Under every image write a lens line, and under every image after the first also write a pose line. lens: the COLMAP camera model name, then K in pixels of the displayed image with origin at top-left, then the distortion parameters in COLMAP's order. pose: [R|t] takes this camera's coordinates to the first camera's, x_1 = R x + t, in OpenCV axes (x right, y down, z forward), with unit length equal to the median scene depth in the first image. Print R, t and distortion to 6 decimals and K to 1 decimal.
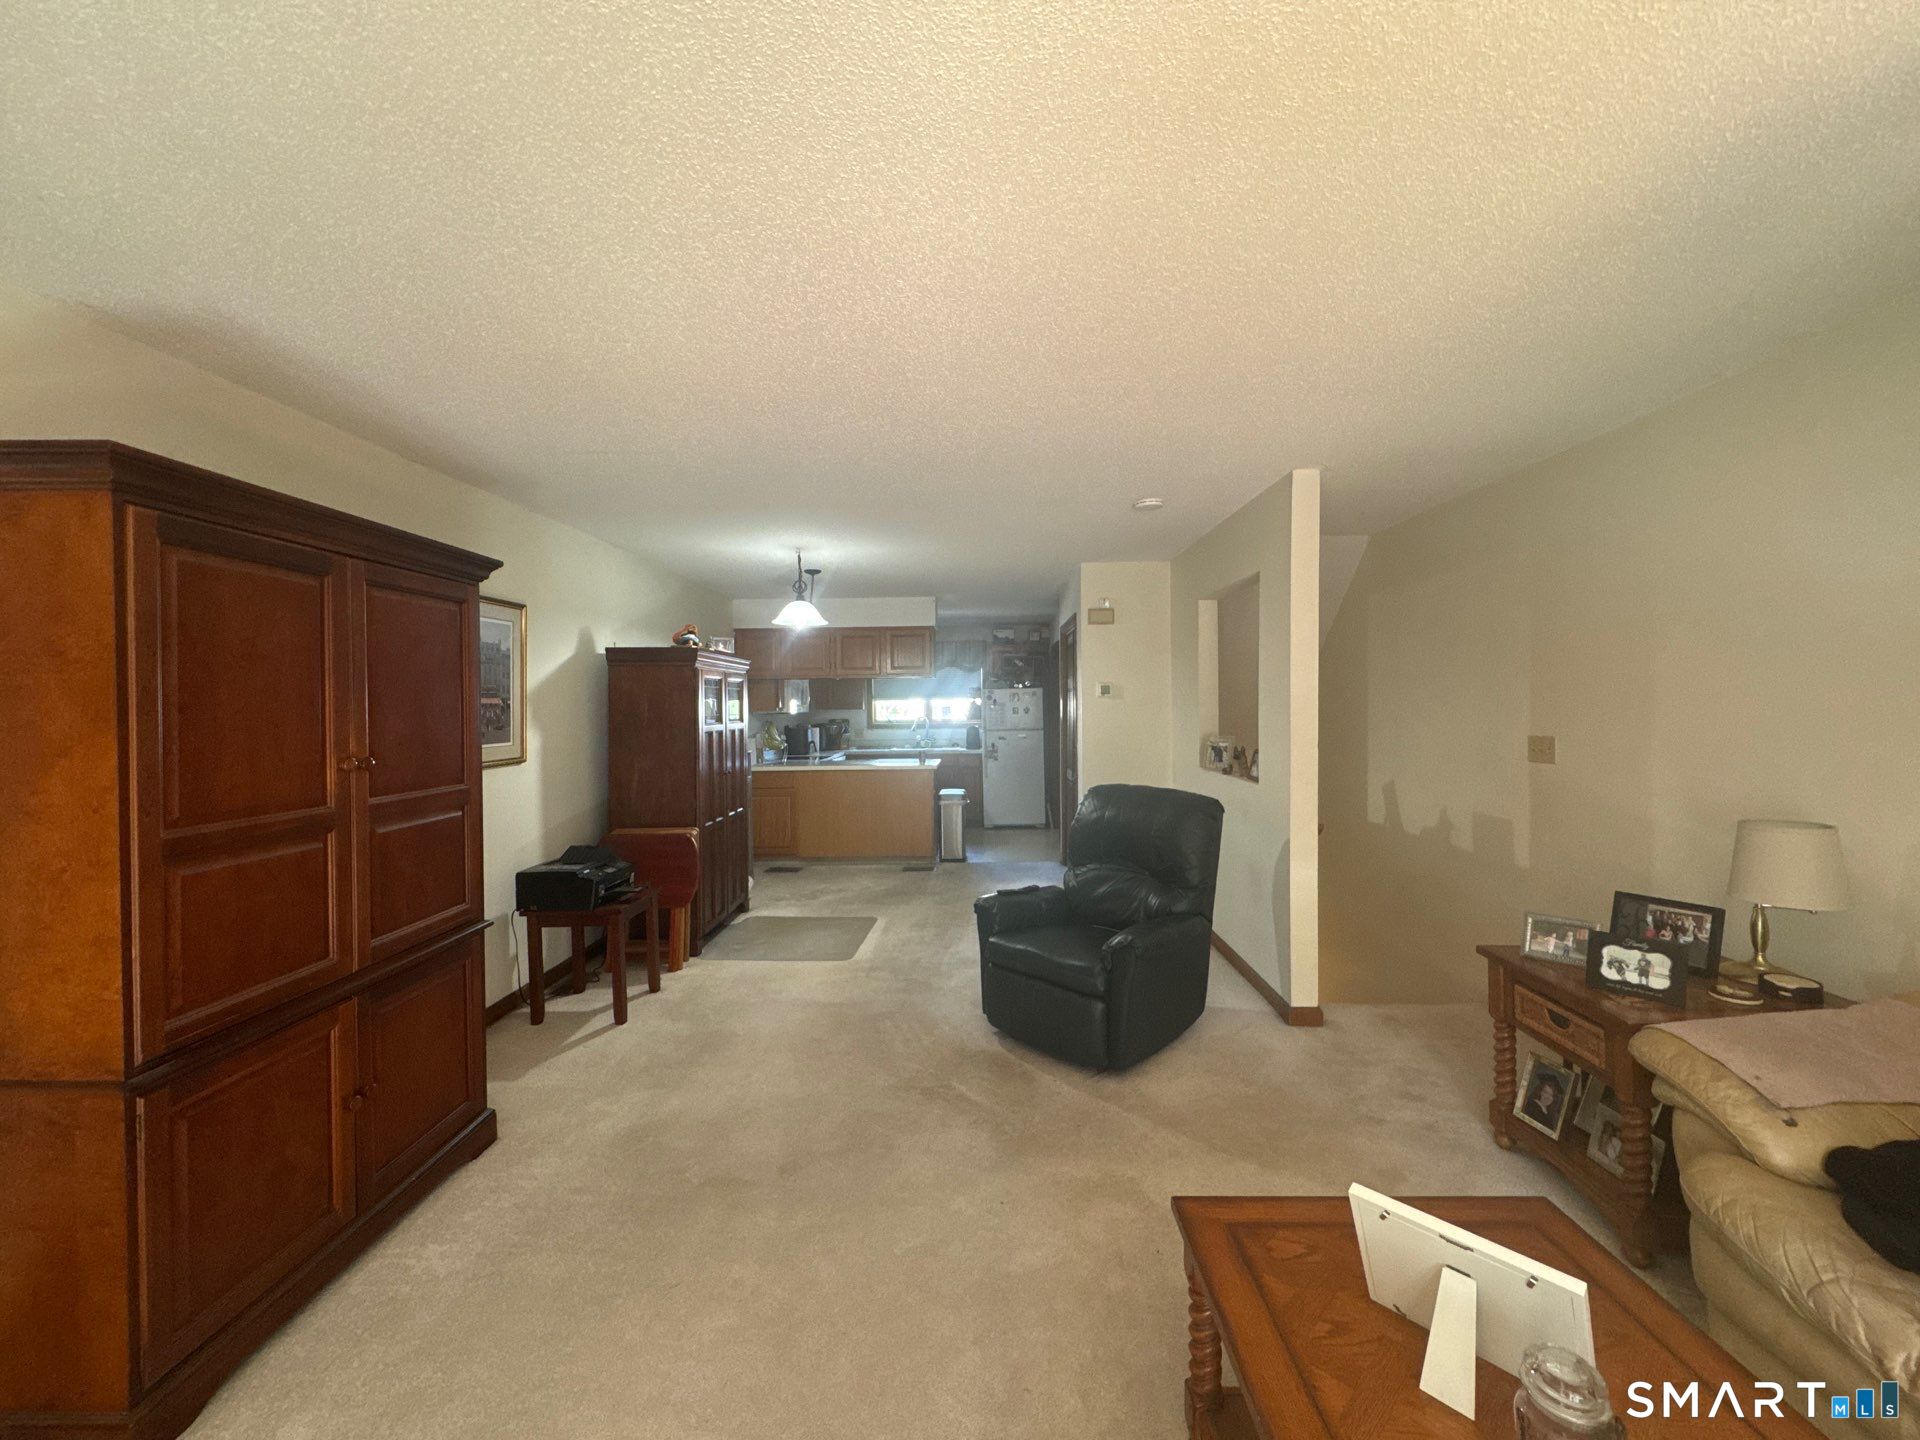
lens RADIAL K [[765.4, 0, 966.9], [0, 765.4, 714.4], [0, 0, 1]] dist [-0.002962, 0.000309]
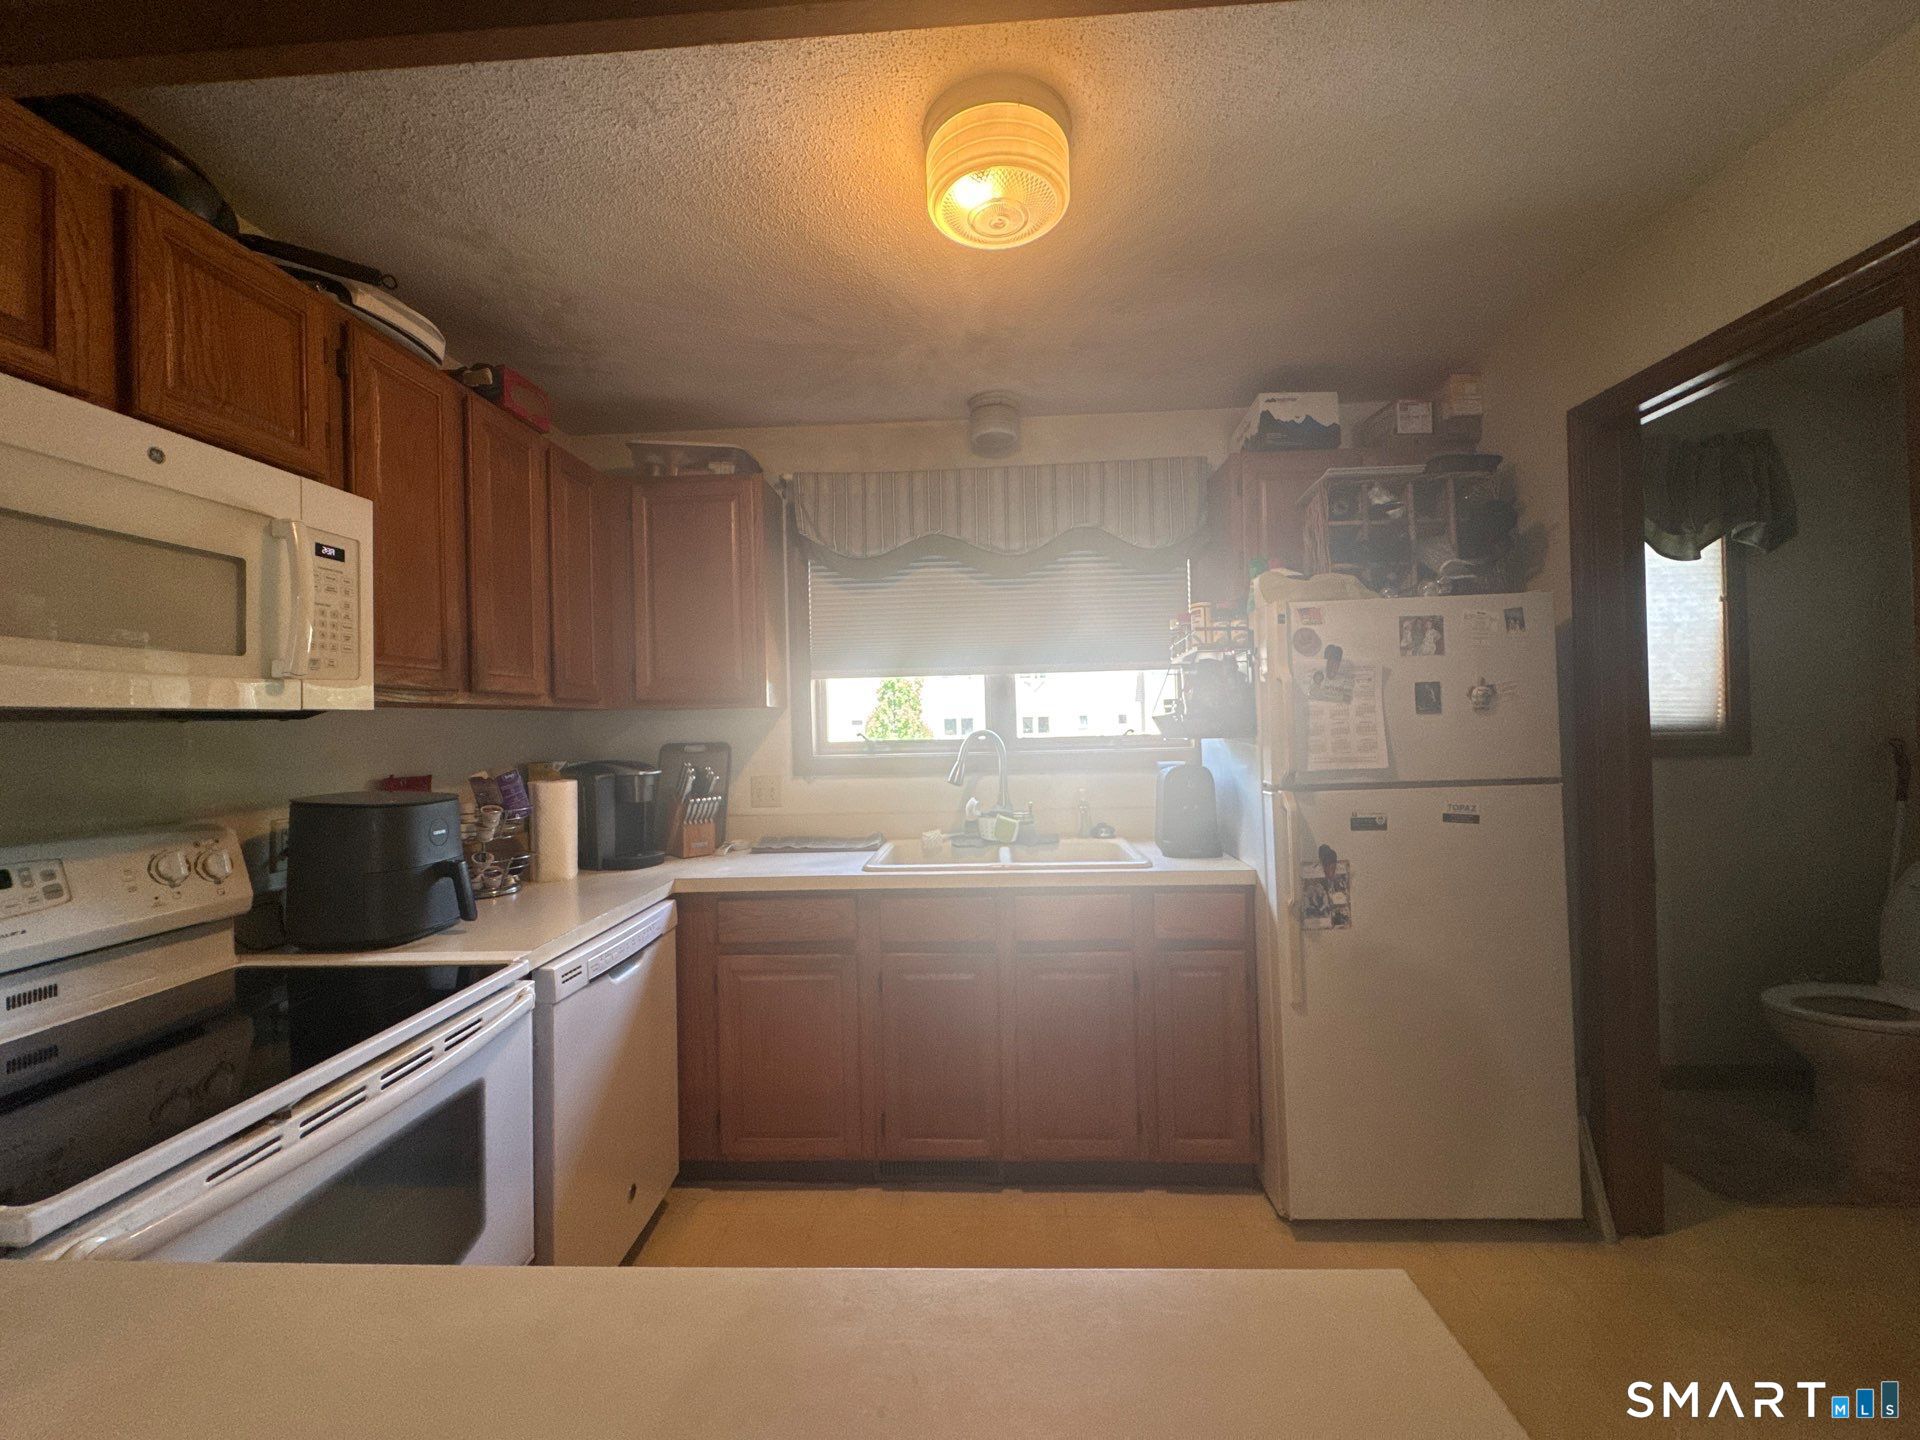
lens RADIAL K [[765.4, 0, 960.9], [0, 765.4, 715.6], [0, 0, 1]] dist [-0.002962, 0.000309]
pose [[0.999562, -0.012802, -0.026685, -0.064274], [0.012366, 0.999788, -0.016448, 0.002219], [0.026890, 0.016111, 0.999509, 0.775685]]
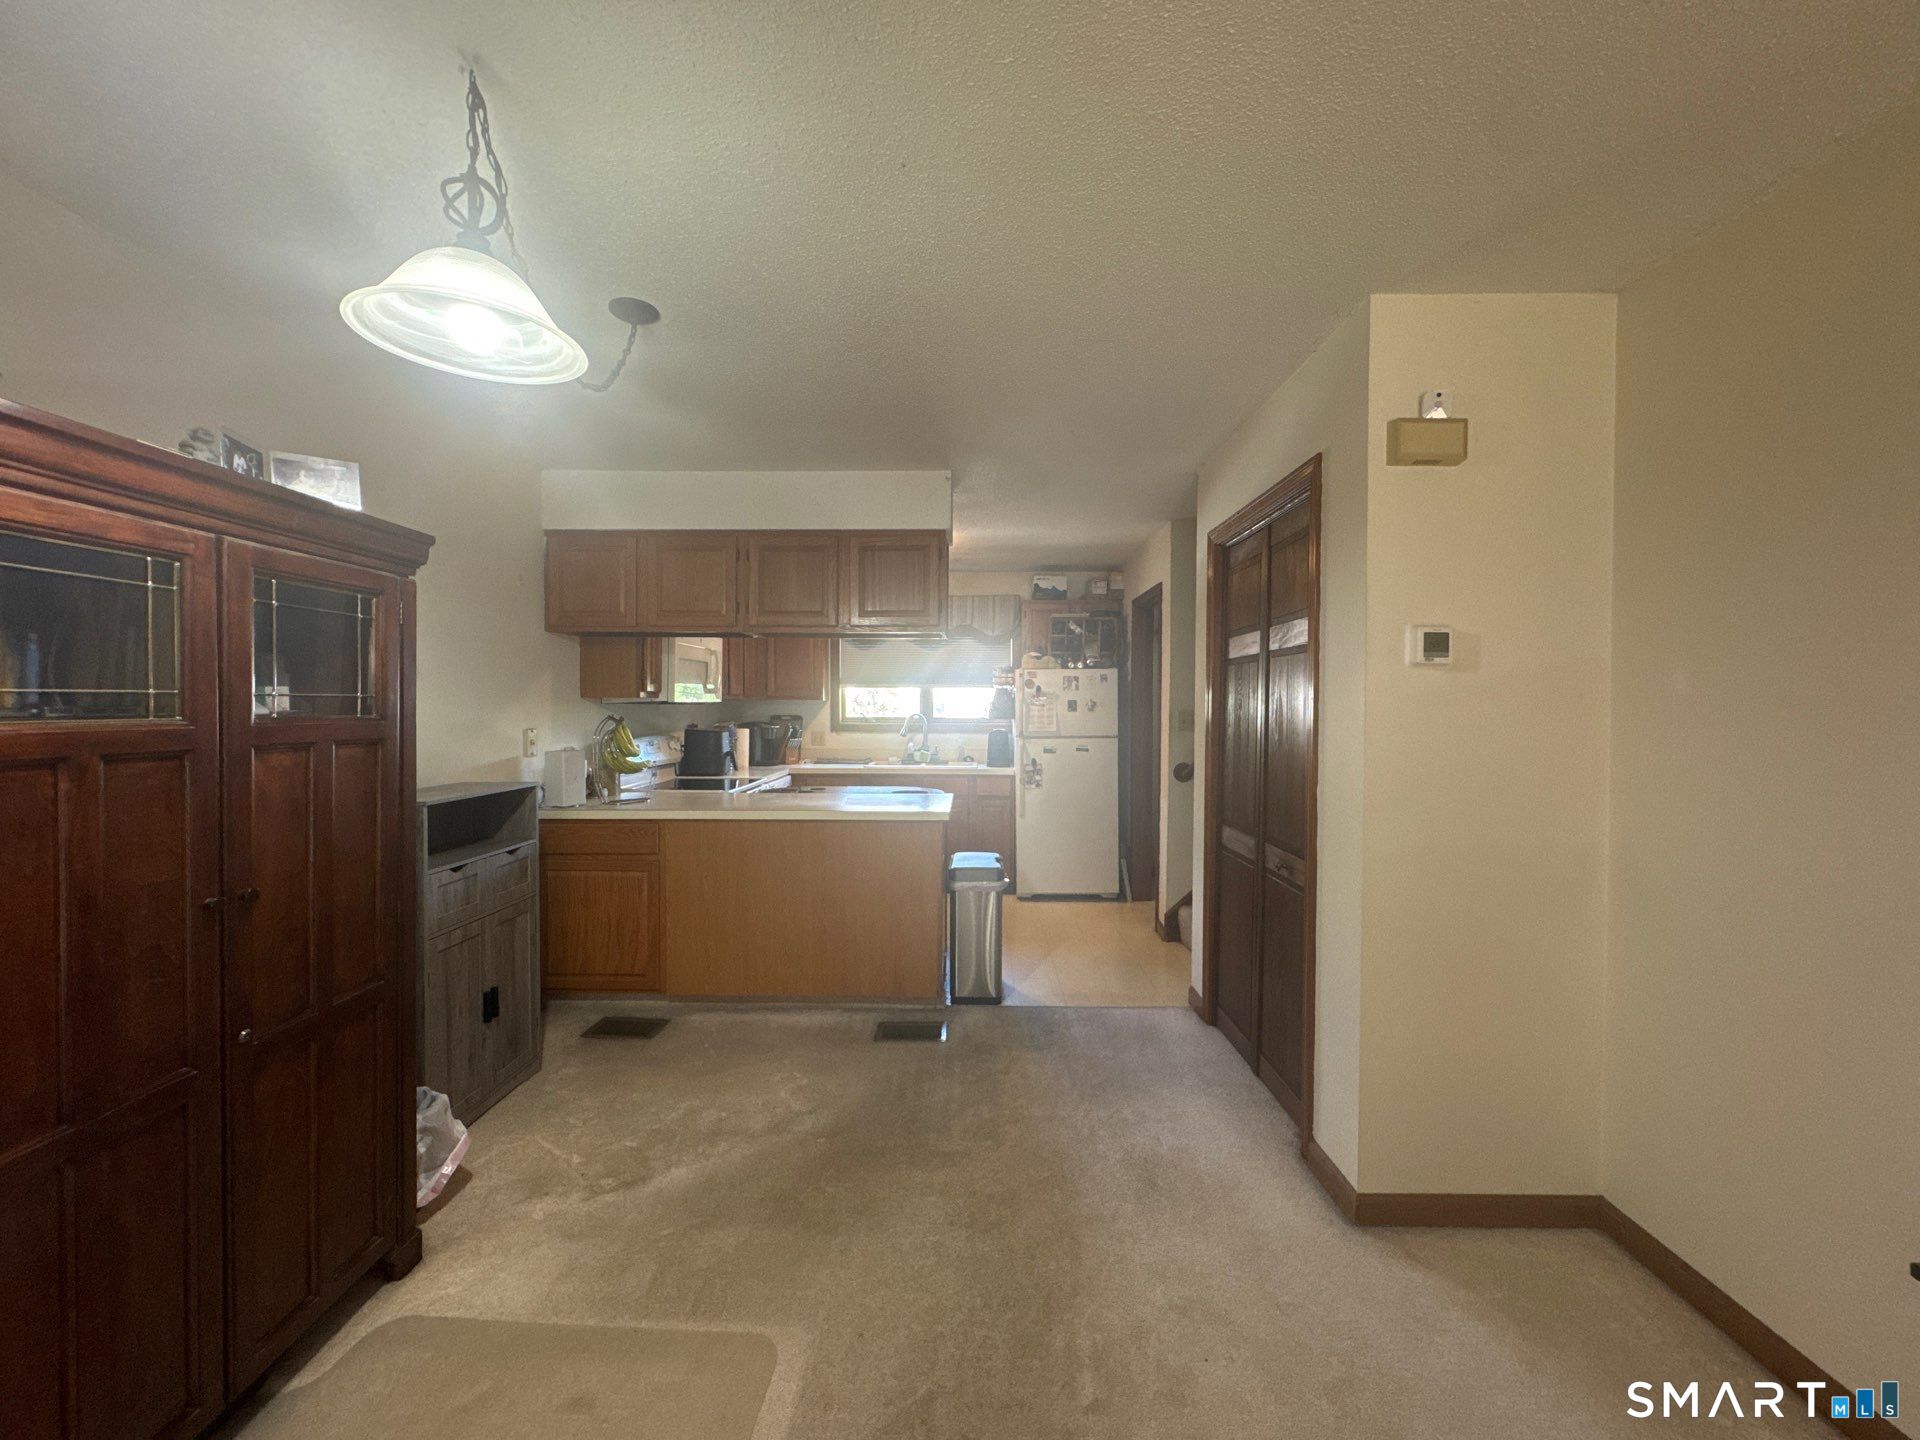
lens RADIAL K [[765.4, 0, 961.6], [0, 765.4, 718.0], [0, 0, 1]] dist [-0.002962, 0.000309]
pose [[0.999869, 0.015841, 0.003427, -0.025936], [-0.015867, 0.999845, 0.007667, 0.001541], [-0.003305, -0.007720, 0.999965, 0.394939]]
